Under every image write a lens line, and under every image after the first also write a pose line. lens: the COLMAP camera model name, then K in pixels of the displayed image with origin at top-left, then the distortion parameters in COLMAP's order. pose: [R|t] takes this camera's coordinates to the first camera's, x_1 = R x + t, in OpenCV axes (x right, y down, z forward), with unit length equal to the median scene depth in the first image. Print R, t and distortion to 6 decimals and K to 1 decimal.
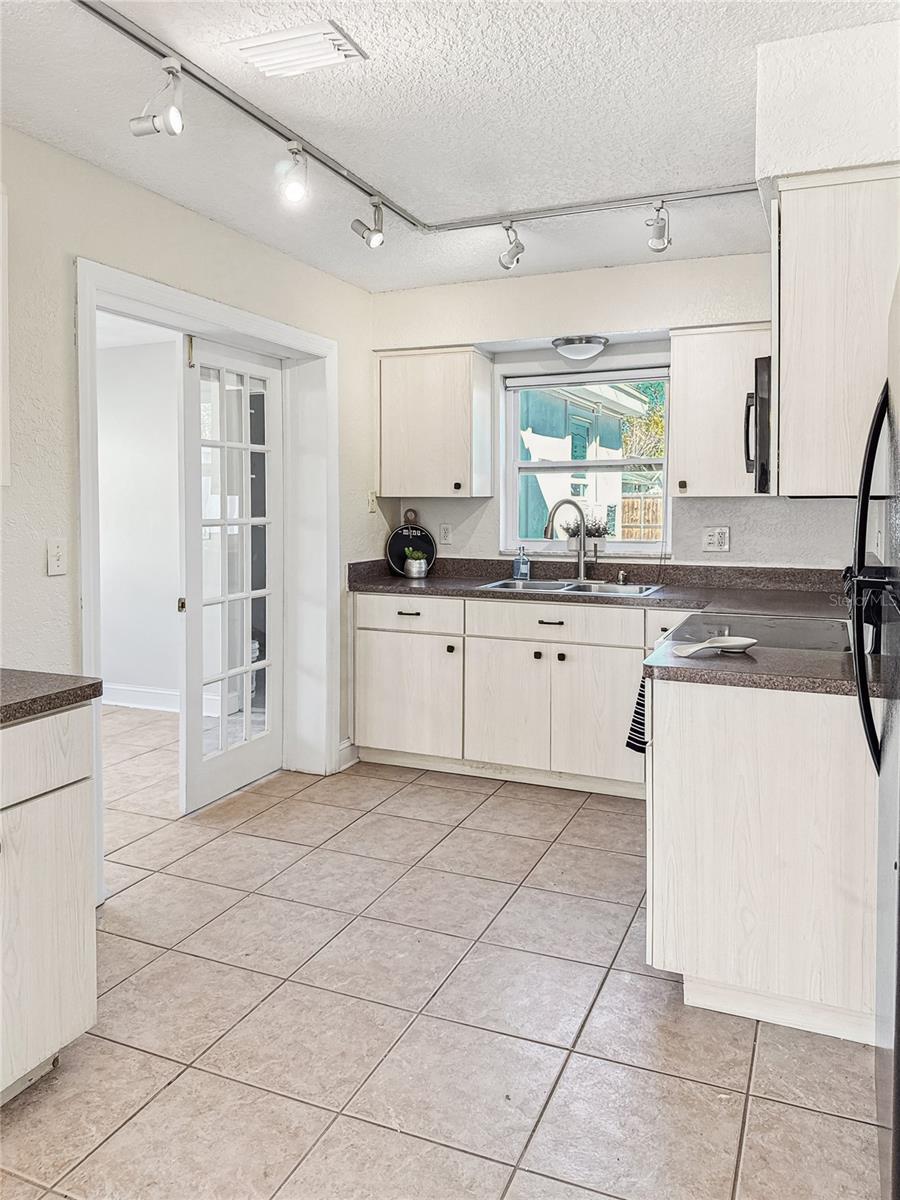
lens RADIAL K [[874.0, 0, 446.1], [0, 874.0, 522.6], [0, 0, 1]] dist [0.056161, -0.059306]
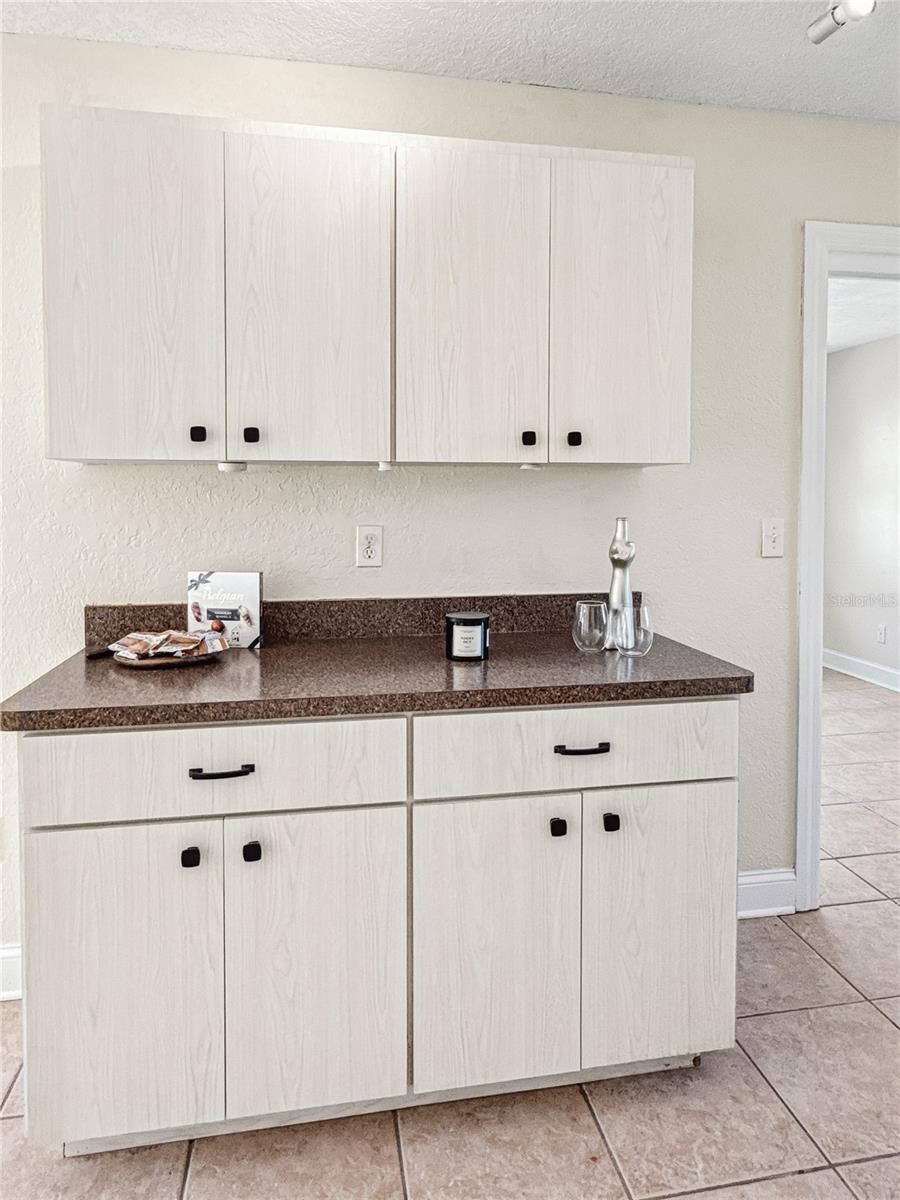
lens RADIAL K [[756.9, 0, 451.8], [0, 756.9, 522.8], [0, 0, 1]] dist [-0.005988, 0.000207]
pose [[0.549183, 0.029621, -0.835177, 0.038114], [-0.018154, 0.999559, 0.023513, 0.005858], [0.835505, 0.002249, 0.549478, 0.158720]]
